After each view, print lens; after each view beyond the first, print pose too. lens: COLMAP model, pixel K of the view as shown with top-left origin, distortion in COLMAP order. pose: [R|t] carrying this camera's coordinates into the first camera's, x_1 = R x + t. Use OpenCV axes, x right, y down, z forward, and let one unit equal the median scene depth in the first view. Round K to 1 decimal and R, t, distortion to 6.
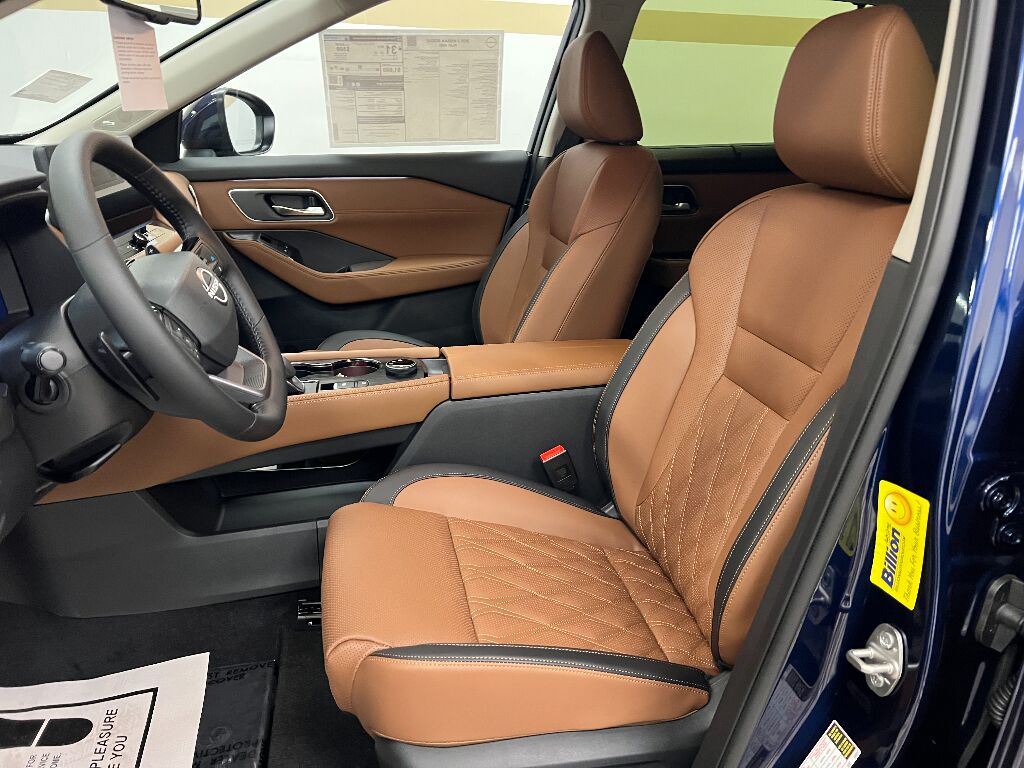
lens RADIAL K [[766.4, 0, 515.7], [0, 766.4, 382.4], [0, 0, 1]] dist [0.069422, -0.066514]
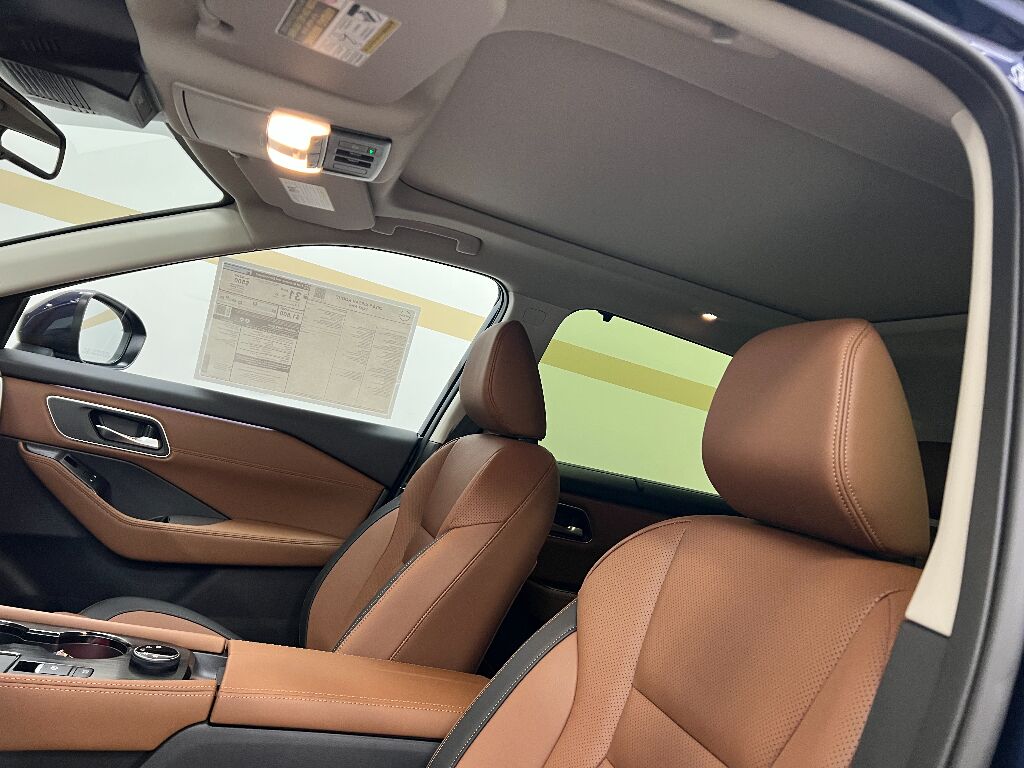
lens RADIAL K [[766.4, 0, 515.7], [0, 766.4, 382.4], [0, 0, 1]] dist [0.069422, -0.066514]
pose [[0.968399, 0.230411, 0.095469, 0.028241], [-0.173012, 0.896318, -0.408267, -0.008502], [-0.179639, 0.378848, 0.907857, 0.156134]]
